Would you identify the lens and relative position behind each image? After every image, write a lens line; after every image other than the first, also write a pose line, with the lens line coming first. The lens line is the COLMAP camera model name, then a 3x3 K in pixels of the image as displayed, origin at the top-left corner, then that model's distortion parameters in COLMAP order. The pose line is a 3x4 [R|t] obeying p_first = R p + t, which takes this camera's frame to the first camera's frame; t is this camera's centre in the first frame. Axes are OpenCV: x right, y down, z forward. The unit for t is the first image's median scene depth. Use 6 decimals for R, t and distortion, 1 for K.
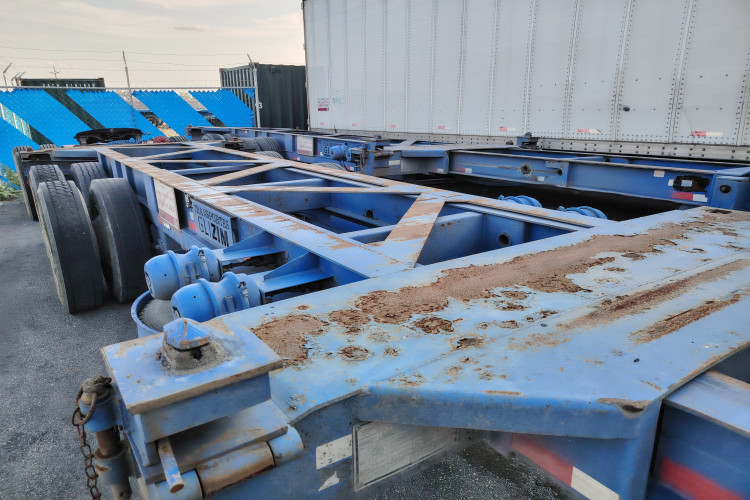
lens RADIAL K [[520.0, 0, 378.1], [0, 520.0, 255.8], [0, 0, 1]] dist [0.046112, -0.045522]
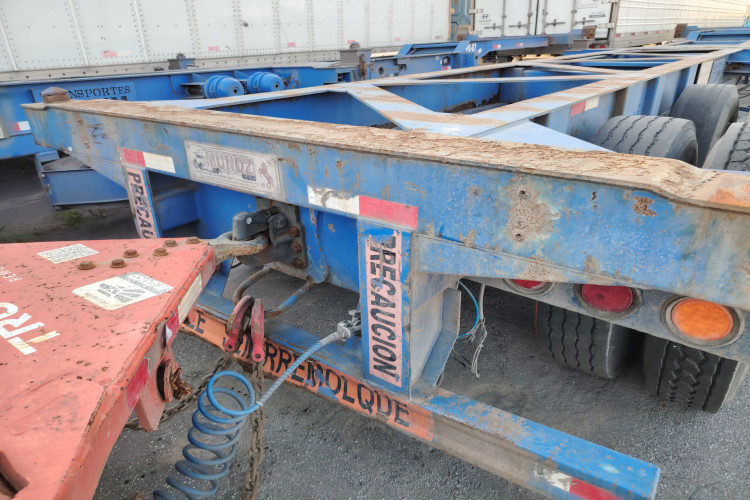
lens RADIAL K [[520.0, 0, 376.4], [0, 520.0, 253.9], [0, 0, 1]] dist [0.046112, -0.045522]
pose [[-0.327106, -0.350331, 0.877650, -0.573809], [0.287291, 0.847915, 0.445537, -0.219664], [-0.900259, 0.397879, -0.176711, 0.882542]]
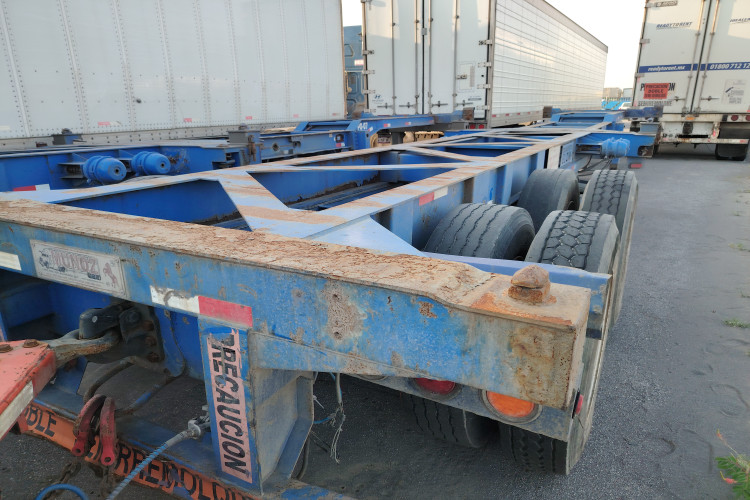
lens RADIAL K [[520.0, 0, 368.1], [0, 520.0, 243.8], [0, 0, 1]] dist [0.046112, -0.045522]
pose [[-0.472232, -0.214394, 0.855004, -0.586779], [0.253178, 0.896111, 0.364536, -0.225575], [-0.844333, 0.388614, -0.368892, 0.865489]]
